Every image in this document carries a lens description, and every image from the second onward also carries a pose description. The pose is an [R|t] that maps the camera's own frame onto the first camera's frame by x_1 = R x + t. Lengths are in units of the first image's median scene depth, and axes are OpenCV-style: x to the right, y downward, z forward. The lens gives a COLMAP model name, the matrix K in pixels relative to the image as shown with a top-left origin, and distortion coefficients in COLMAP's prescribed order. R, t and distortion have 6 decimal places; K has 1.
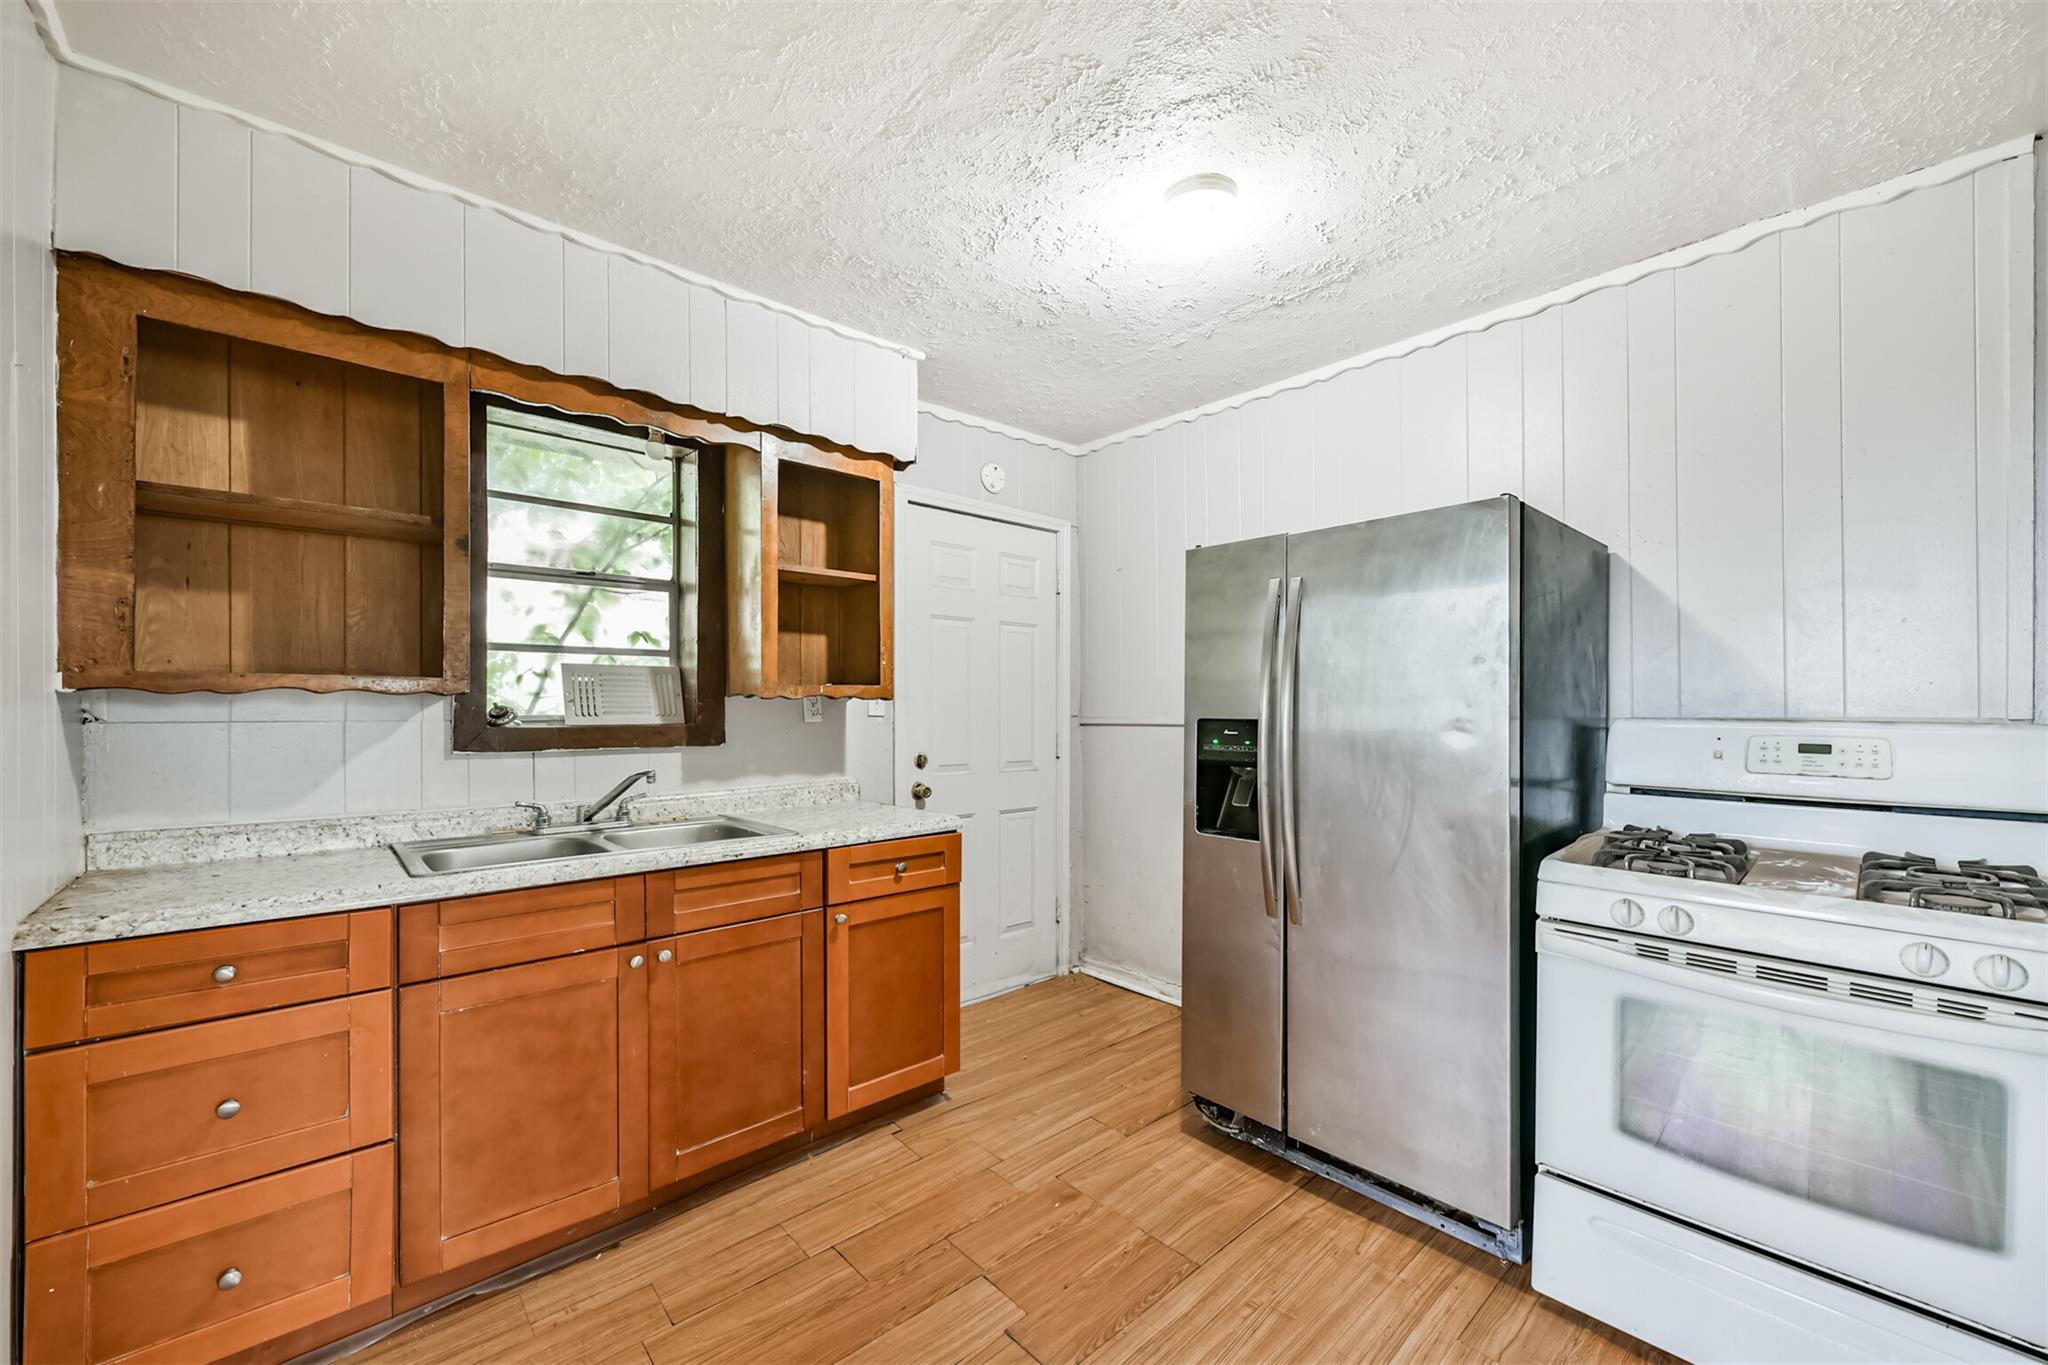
lens RADIAL K [[793.1, 0, 1040.9], [0, 793.1, 703.1], [0, 0, 1]] dist [0.005856, -0.002140]
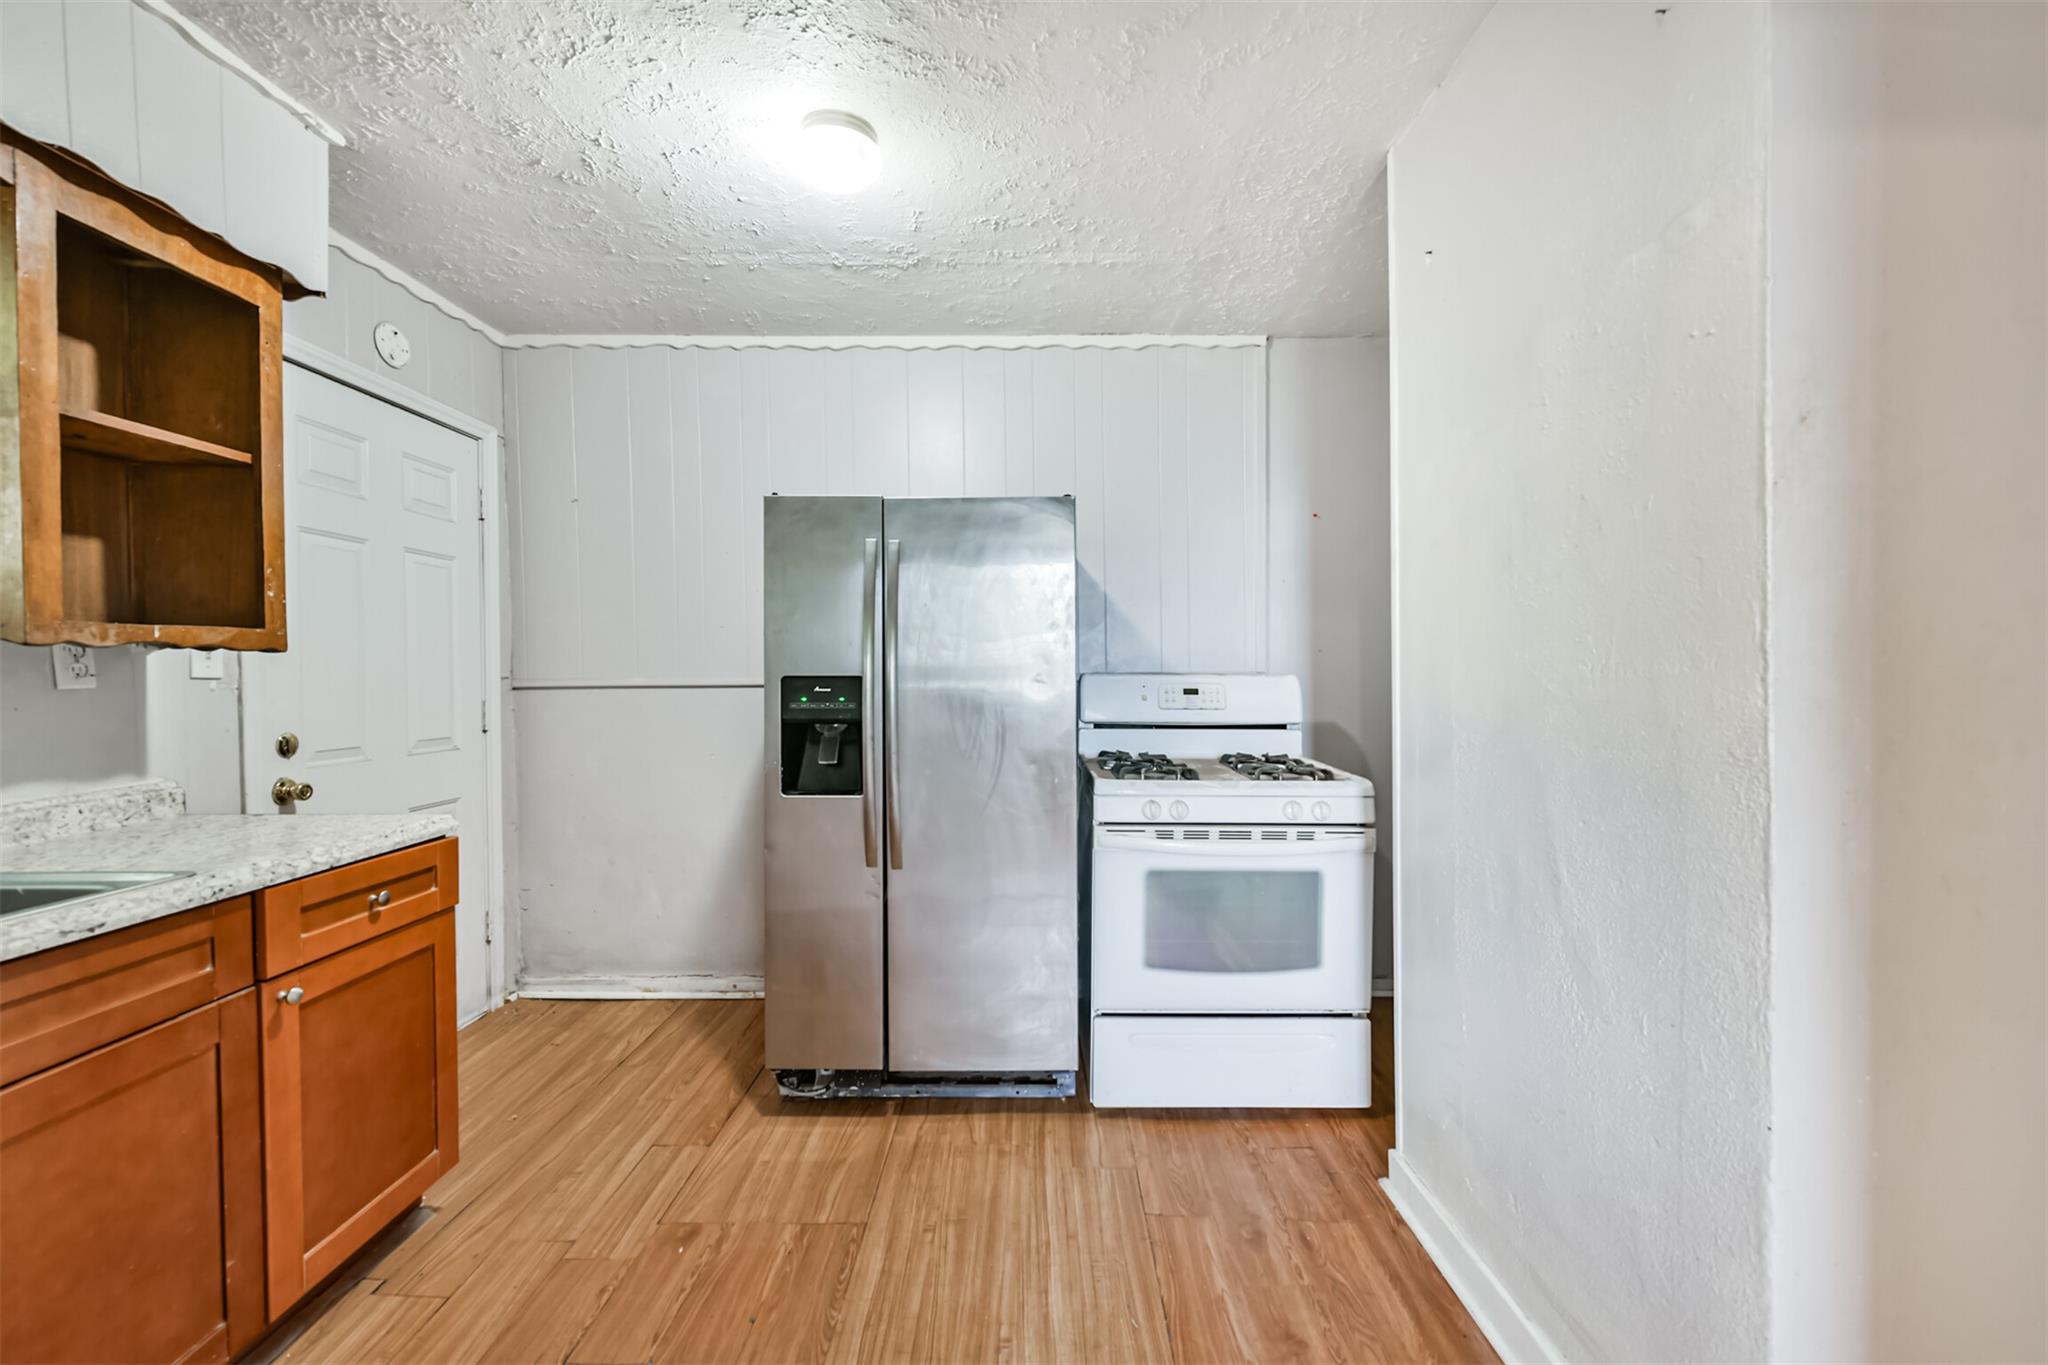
lens RADIAL K [[793.1, 0, 1023.3], [0, 793.1, 678.4], [0, 0, 1]] dist [0.005856, -0.002140]
pose [[0.688656, -0.008484, 0.725038, -0.320313], [-0.001594, 0.999911, 0.013215, 0.010182], [-0.725086, -0.010256, 0.688582, 0.150462]]
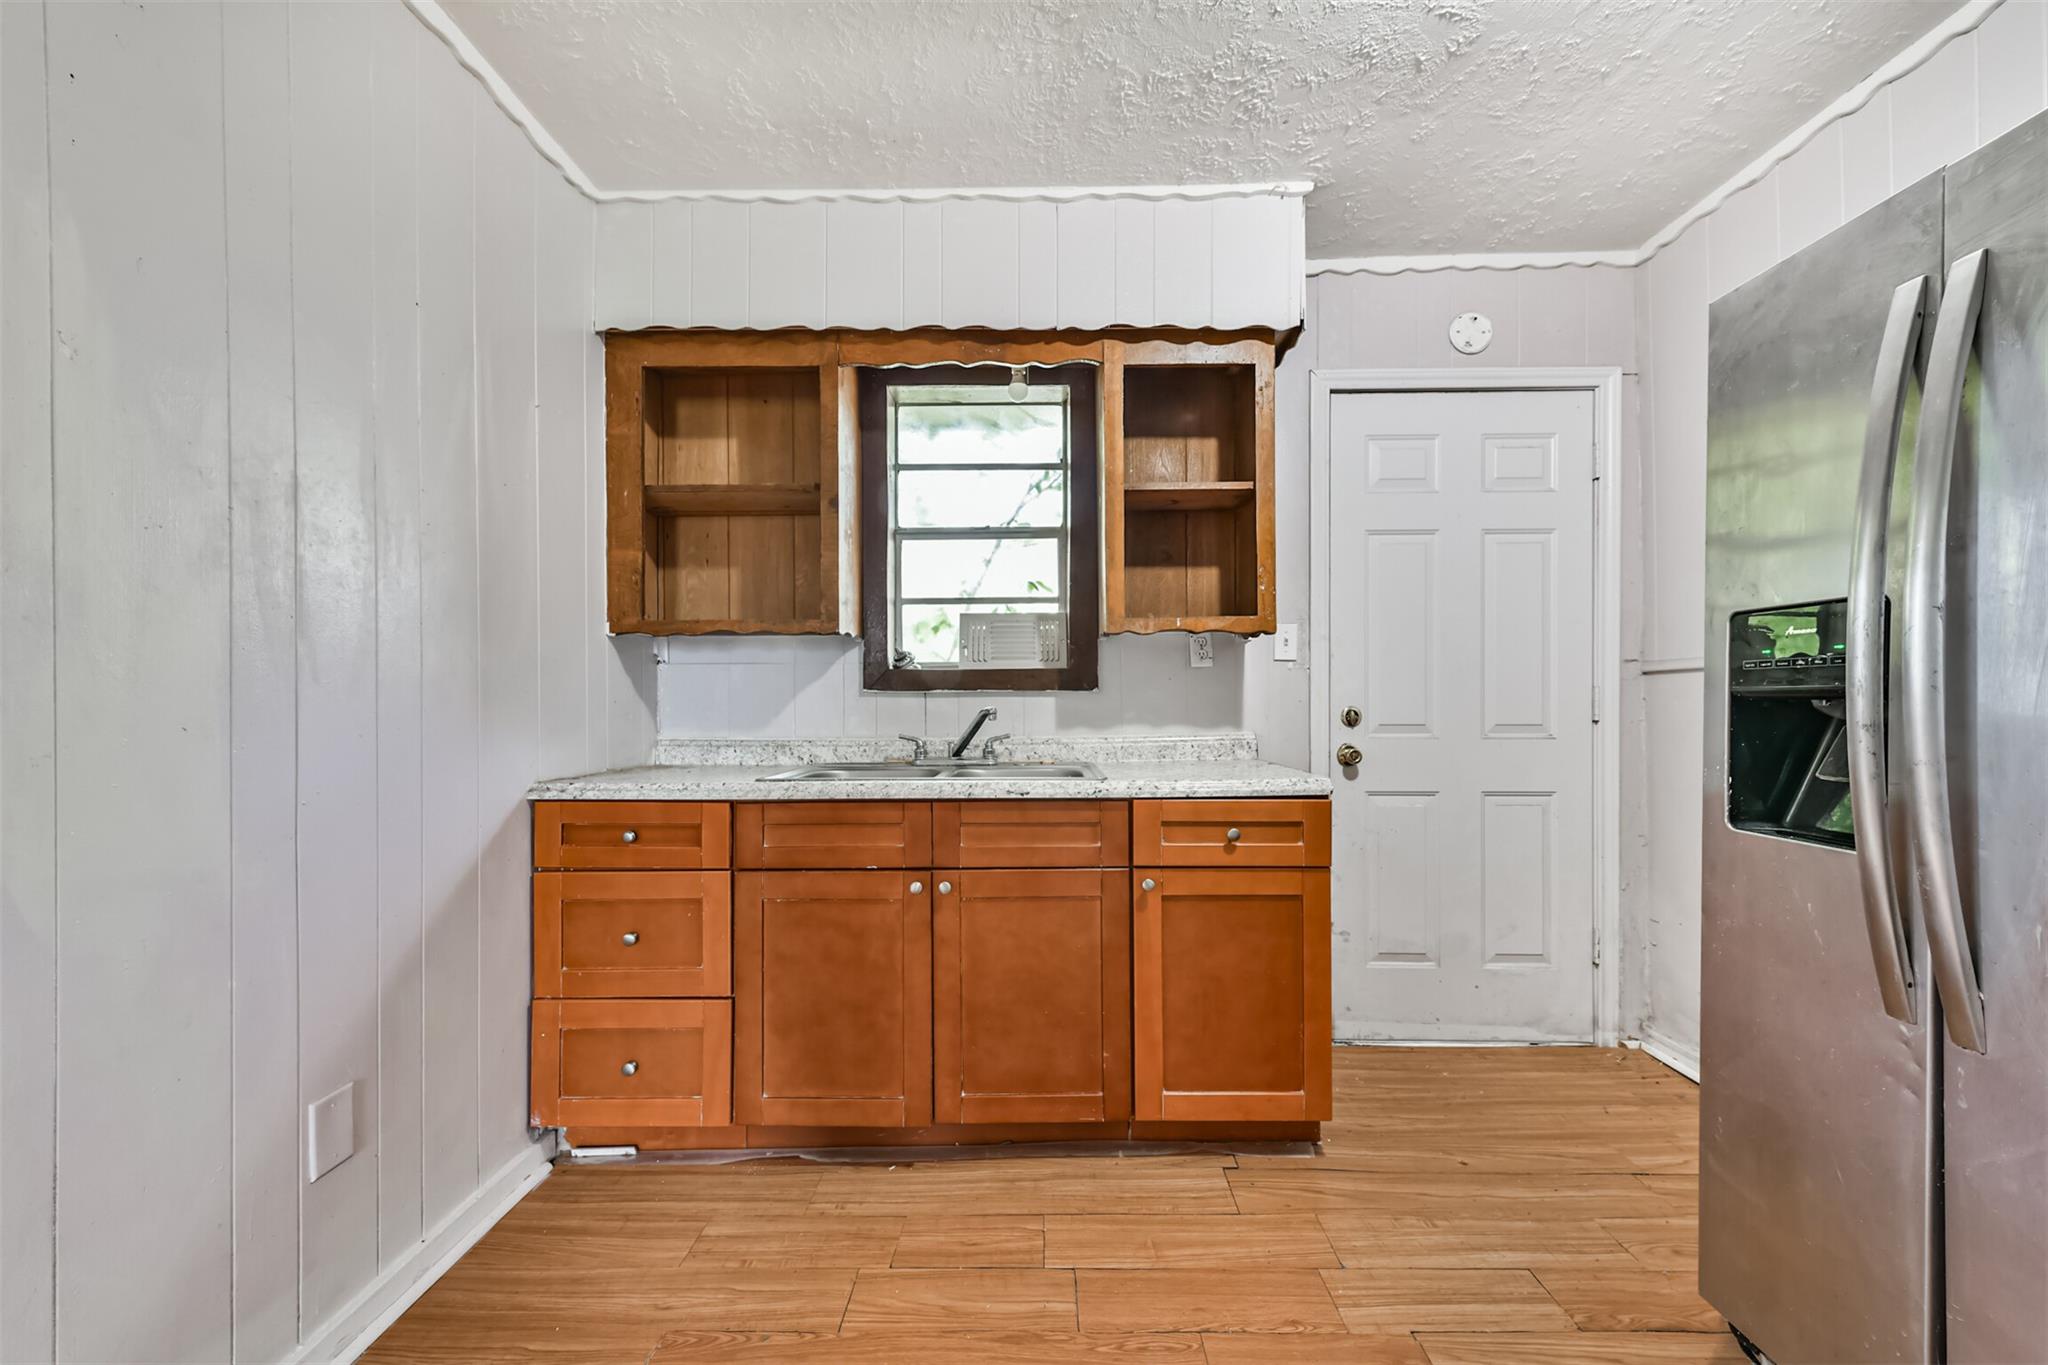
lens RADIAL K [[793.1, 0, 1040.8], [0, 793.1, 702.8], [0, 0, 1]] dist [0.005856, -0.002140]
pose [[0.732627, -0.005885, -0.680604, 0.243130], [0.011507, 0.999927, 0.003740, 0.079469], [0.680533, -0.010571, 0.732642, 0.328245]]
